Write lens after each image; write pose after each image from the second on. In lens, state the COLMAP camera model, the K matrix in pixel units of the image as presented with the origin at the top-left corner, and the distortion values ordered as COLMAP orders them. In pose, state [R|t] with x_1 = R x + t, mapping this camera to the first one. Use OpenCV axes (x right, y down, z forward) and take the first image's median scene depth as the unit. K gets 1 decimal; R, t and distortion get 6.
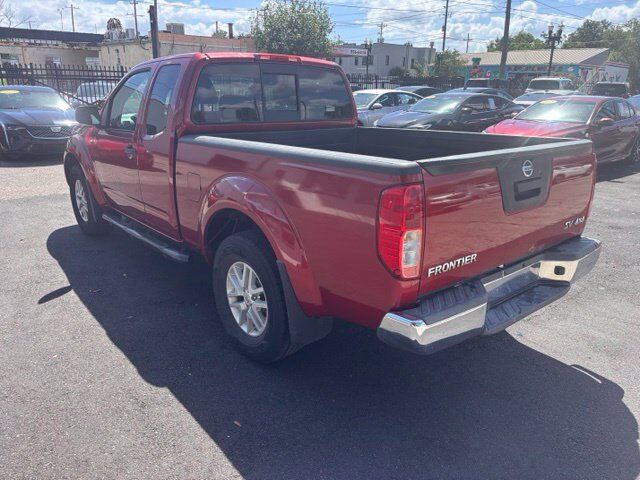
lens RADIAL K [[489.8, 0, 322.1], [0, 489.8, 239.8], [0, 0, 1]] dist [0.039407, -0.041068]
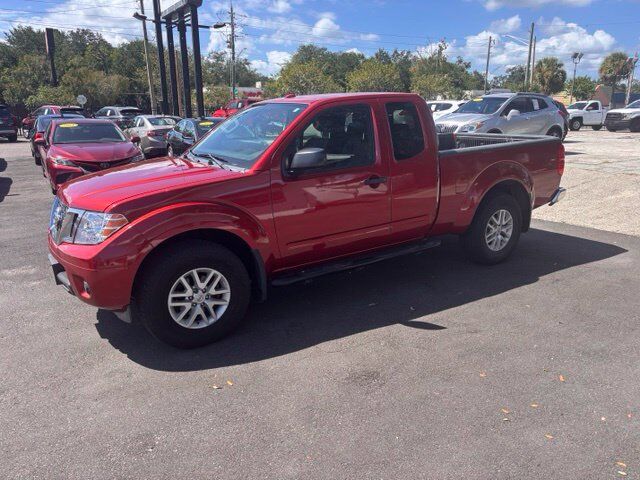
lens RADIAL K [[489.8, 0, 322.1], [0, 489.8, 239.8], [0, 0, 1]] dist [0.039407, -0.041068]
pose [[0.112826, -0.274546, 0.954932, -0.186730], [0.306659, 0.923773, 0.229356, -0.044003], [-0.945109, 0.266961, 0.188418, 0.120907]]
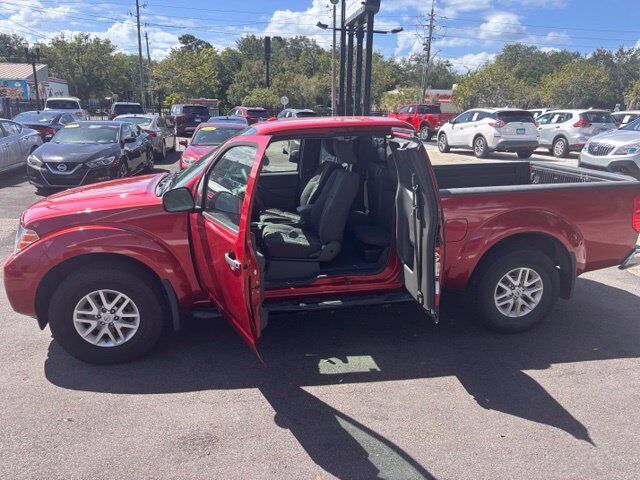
lens RADIAL K [[489.8, 0, 322.1], [0, 489.8, 239.8], [0, 0, 1]] dist [0.039407, -0.041068]
pose [[0.493218, -0.233948, 0.837857, -0.153074], [0.251931, 0.960297, 0.119833, -0.033009], [-0.832626, 0.151979, 0.532575, 0.064175]]
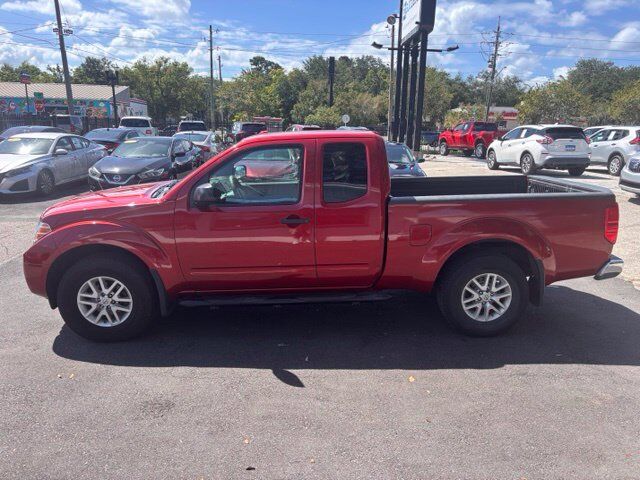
lens RADIAL K [[491.0, 0, 325.3], [0, 491.0, 238.6], [0, 0, 1]] dist [0.047239, -0.054710]
pose [[0.600606, -0.186975, 0.777376, -0.150607], [0.233701, 0.970865, 0.052954, -0.023703], [-0.764628, 0.149869, 0.626804, 0.037418]]
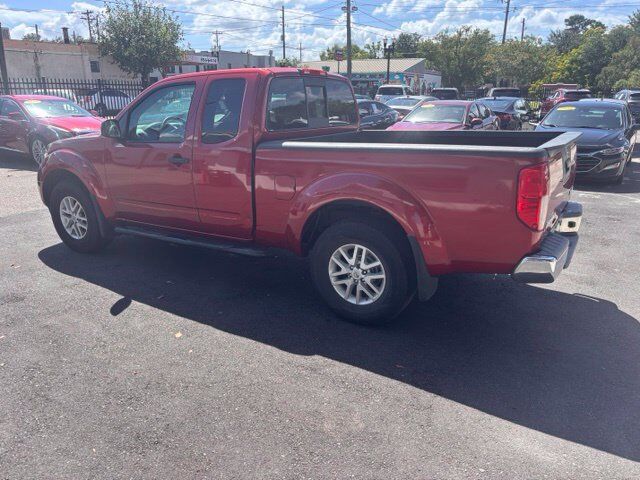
lens RADIAL K [[489.8, 0, 322.1], [0, 489.8, 239.8], [0, 0, 1]] dist [0.039407, -0.041068]
pose [[0.948878, -0.103178, 0.298304, -0.054408], [0.107088, 0.994244, 0.003254, 0.002181], [-0.296923, 0.028857, 0.954465, -0.010847]]
